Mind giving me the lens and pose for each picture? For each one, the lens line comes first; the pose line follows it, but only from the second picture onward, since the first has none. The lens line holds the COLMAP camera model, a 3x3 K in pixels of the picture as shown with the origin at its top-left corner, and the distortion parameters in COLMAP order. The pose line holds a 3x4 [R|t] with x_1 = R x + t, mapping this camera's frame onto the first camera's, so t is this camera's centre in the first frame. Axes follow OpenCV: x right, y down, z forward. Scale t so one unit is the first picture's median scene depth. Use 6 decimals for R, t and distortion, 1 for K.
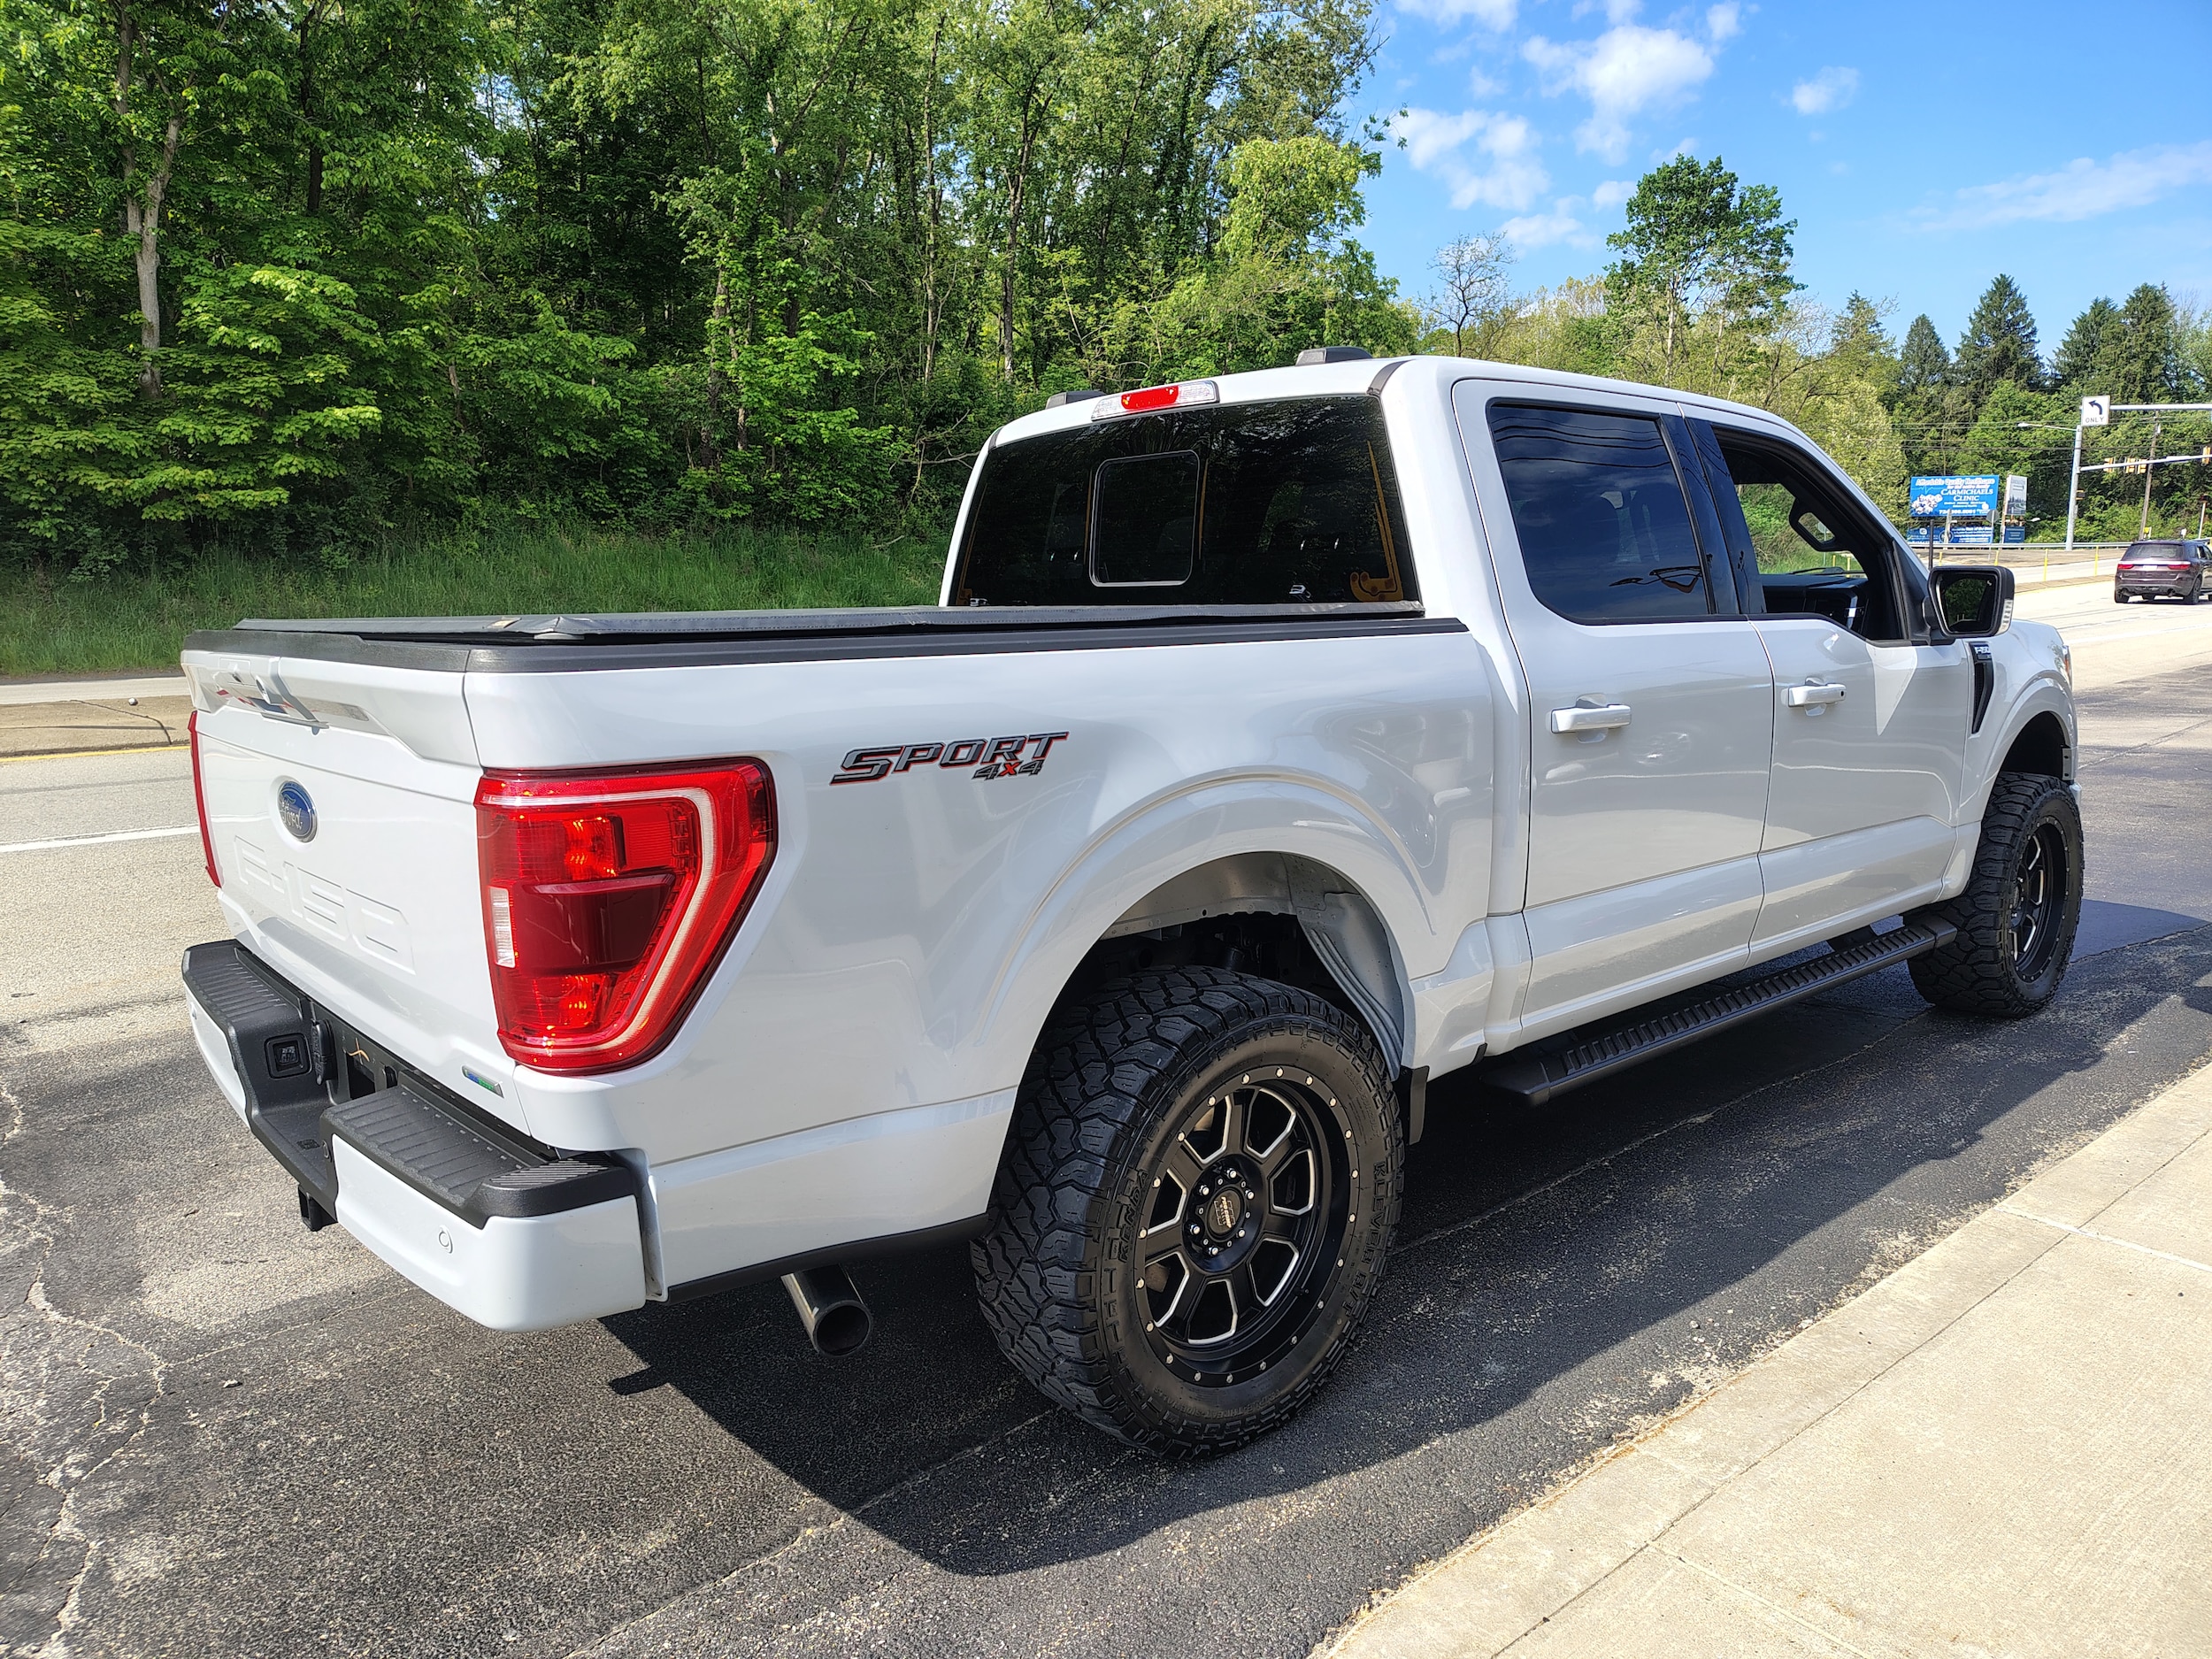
lens RADIAL K [[1502.9, 0, 1102.6], [0, 1502.9, 849.1], [0, 0, 1]] dist [0.037099, -0.037558]
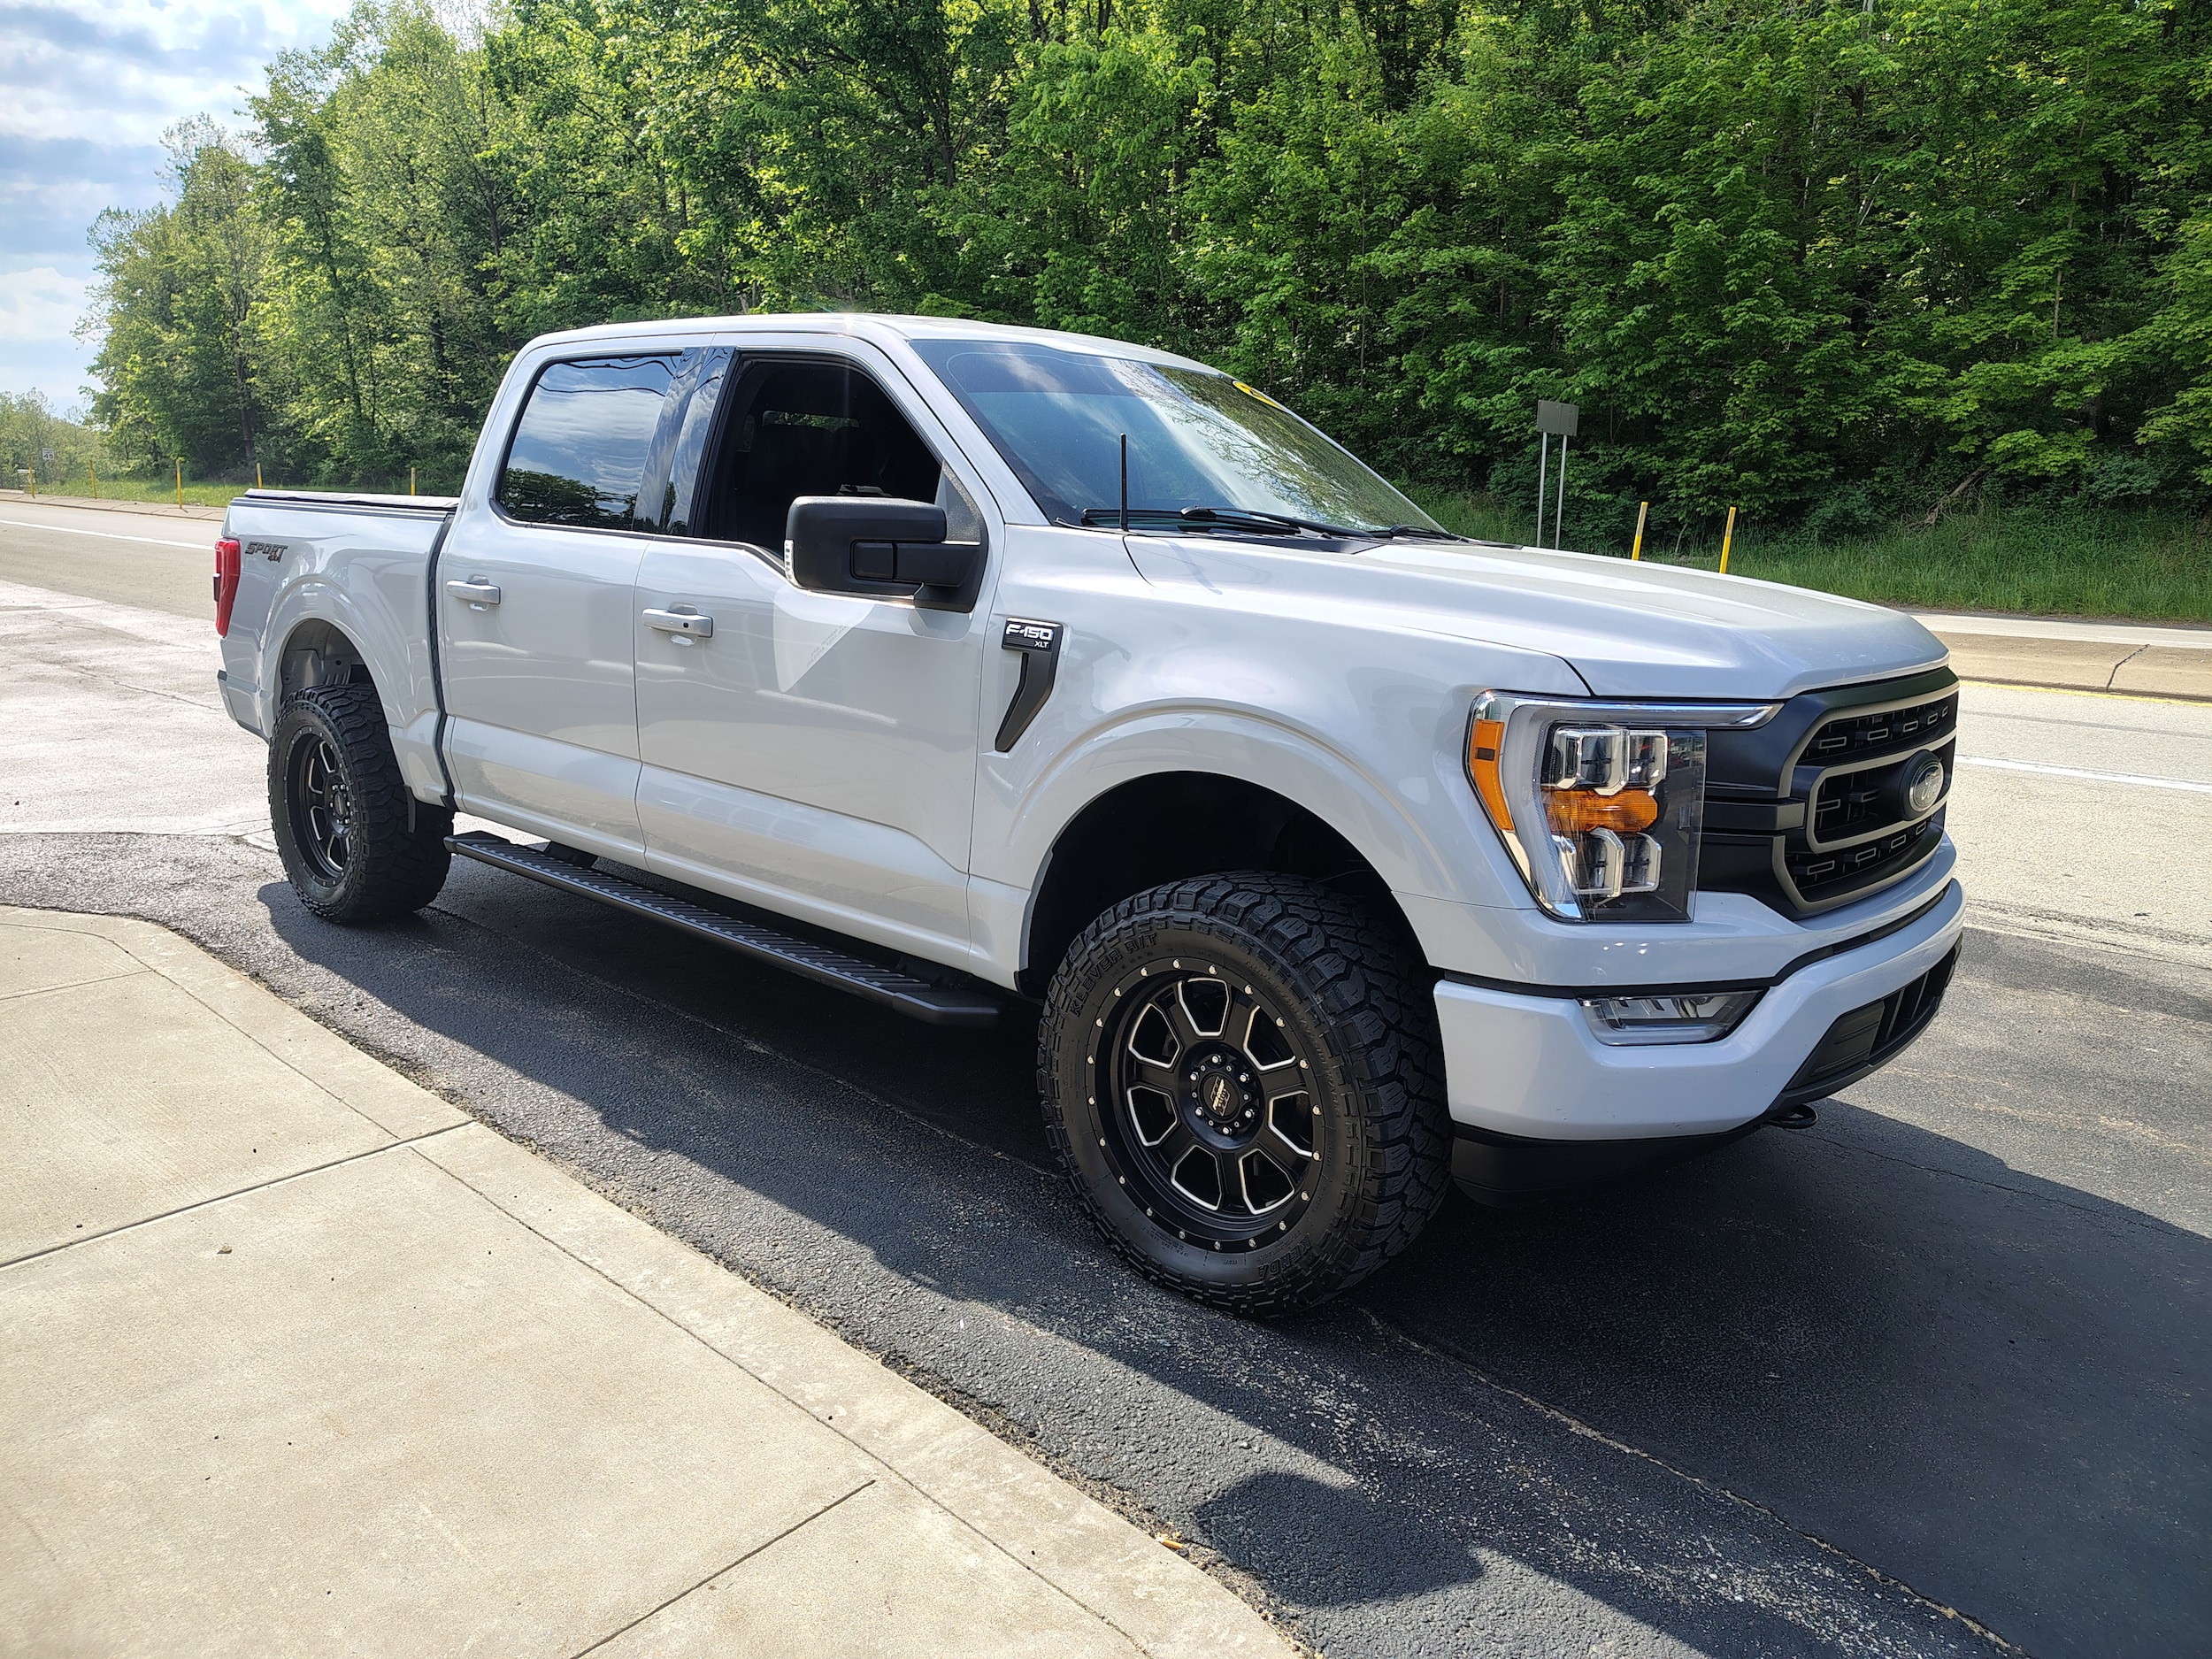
lens RADIAL K [[1502.9, 0, 1107.7], [0, 1502.9, 794.7], [0, 0, 1]] dist [0.037099, -0.037558]
pose [[0.142826, 0.200043, -0.969321, 0.168915], [-0.202133, 0.964616, 0.169288, -0.024545], [0.968888, 0.171753, 0.178207, 0.126732]]
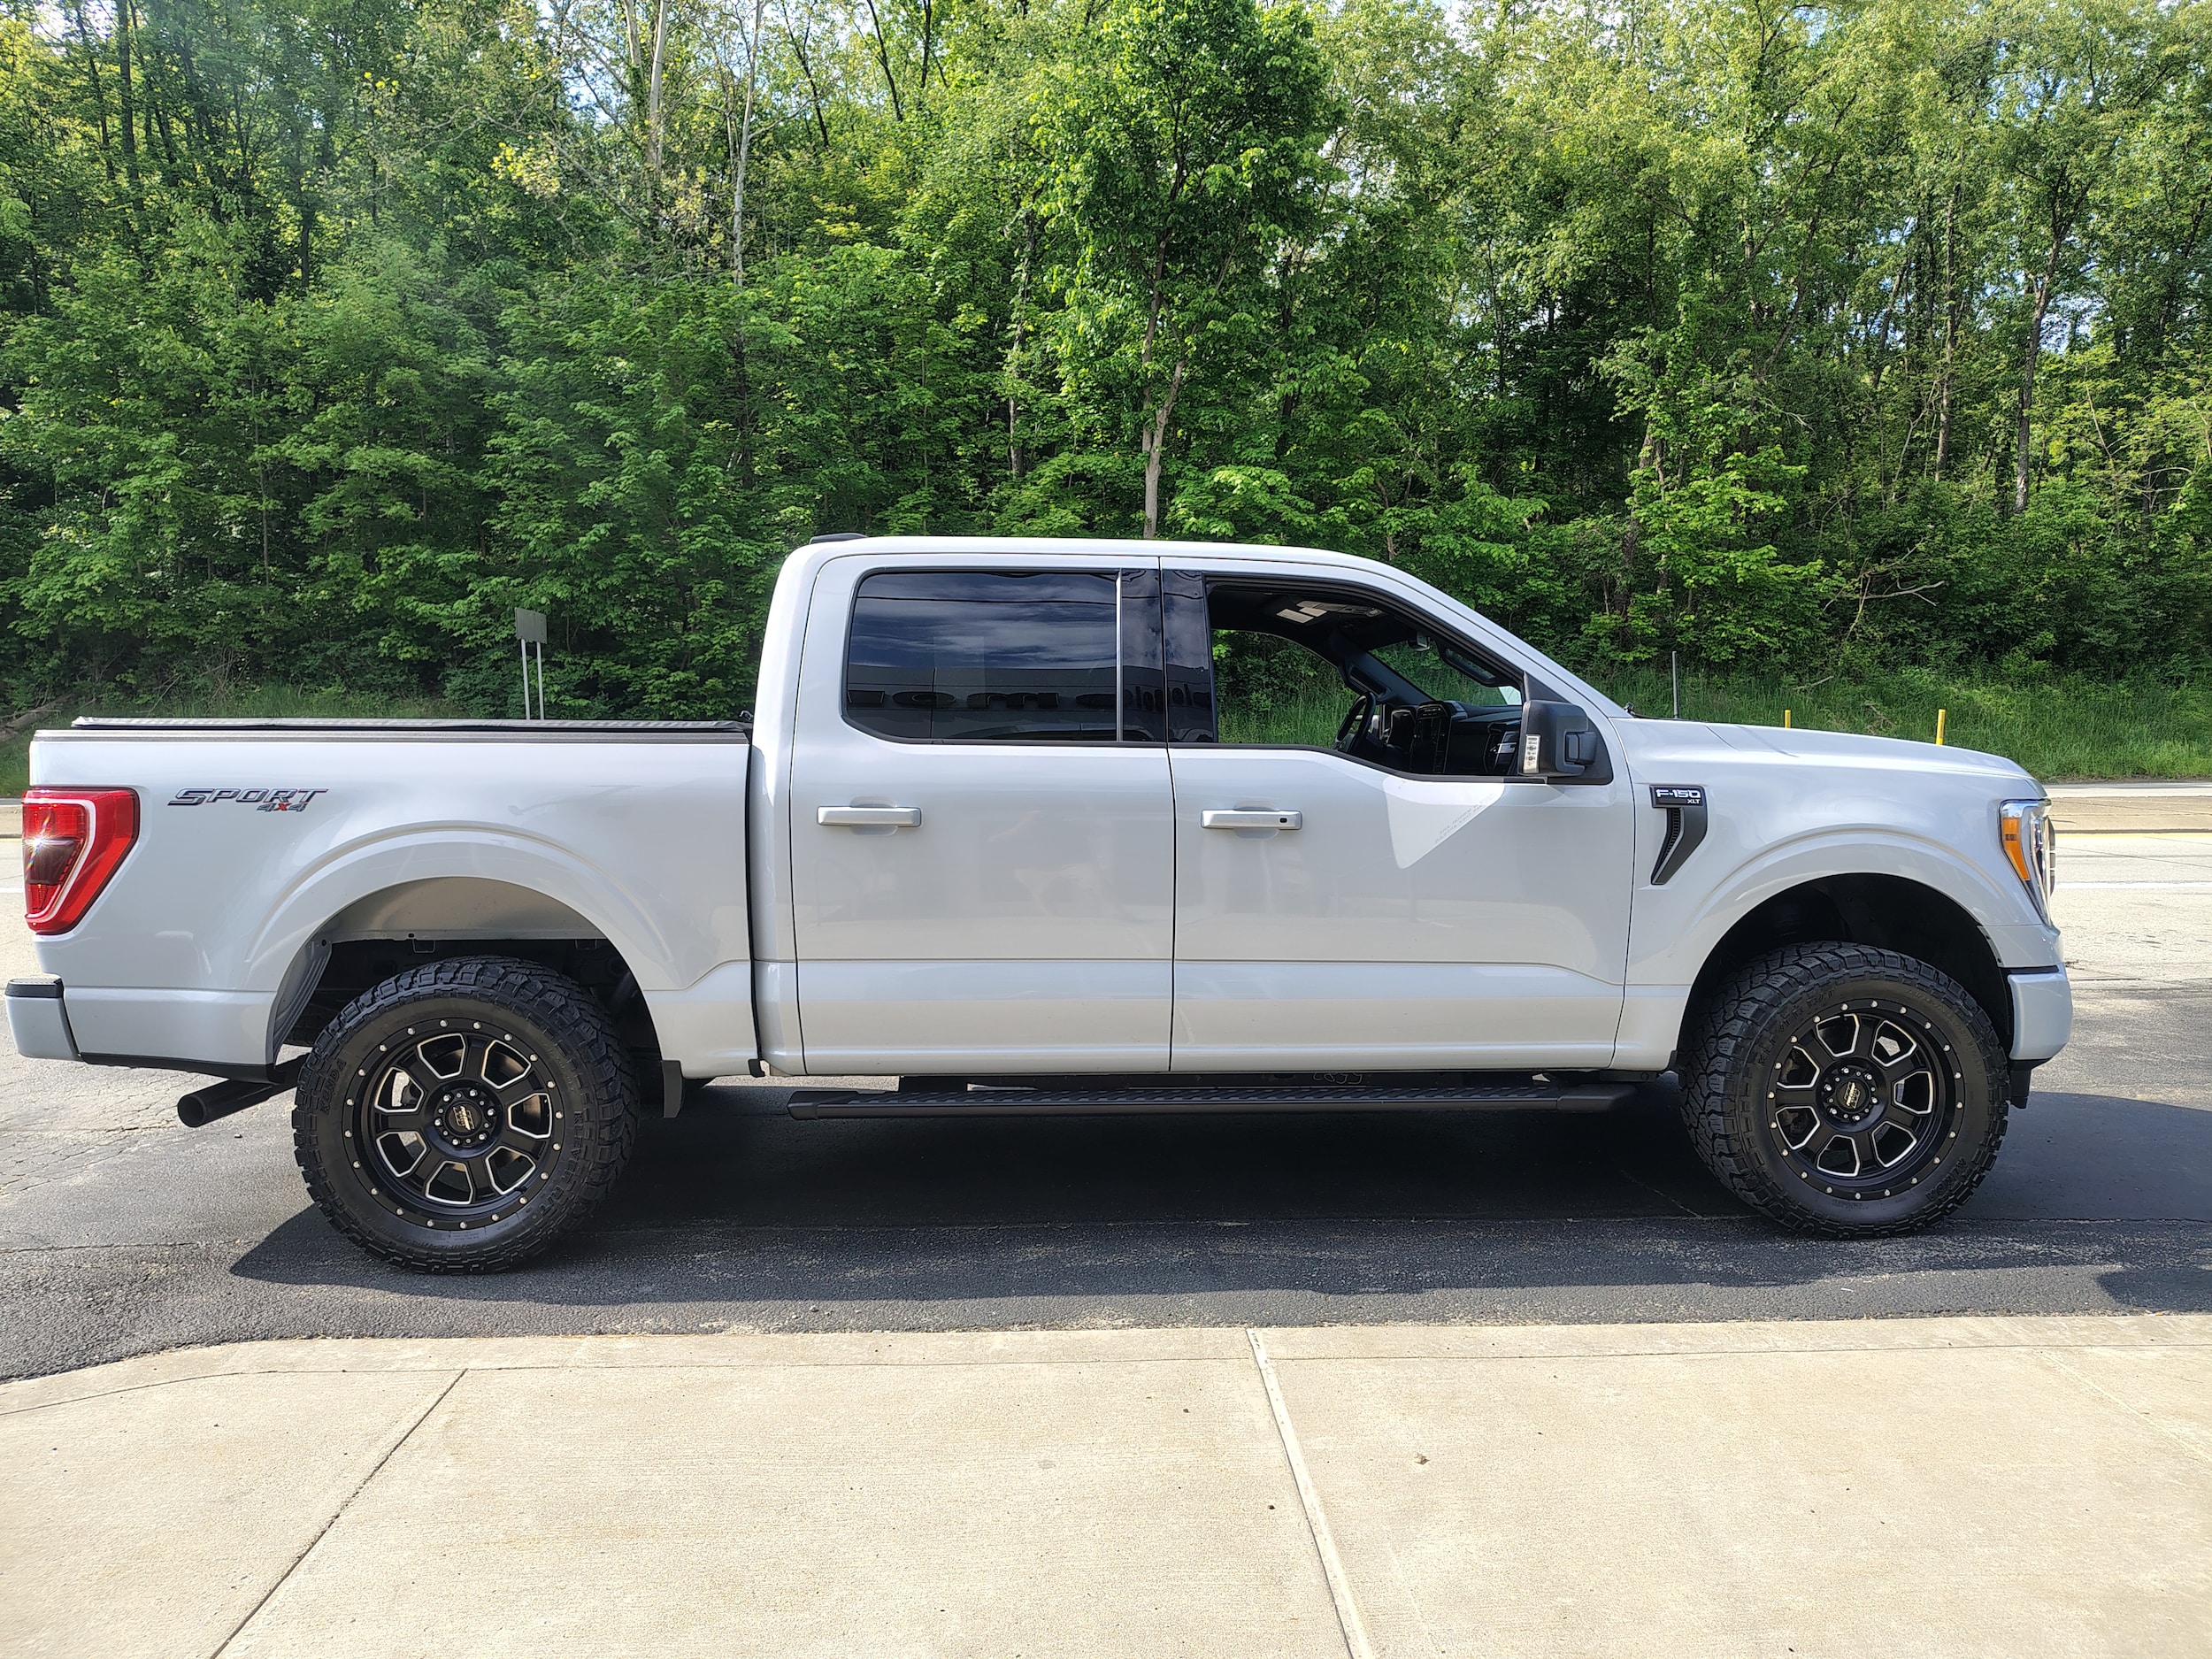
lens RADIAL K [[1502.9, 0, 1104.5], [0, 1502.9, 826.3], [0, 0, 1]] dist [0.037099, -0.037558]
pose [[0.790928, 0.050520, -0.609820, 0.117589], [-0.115983, 0.990897, -0.068338, -0.001437], [0.600816, 0.124779, 0.789588, 0.012097]]
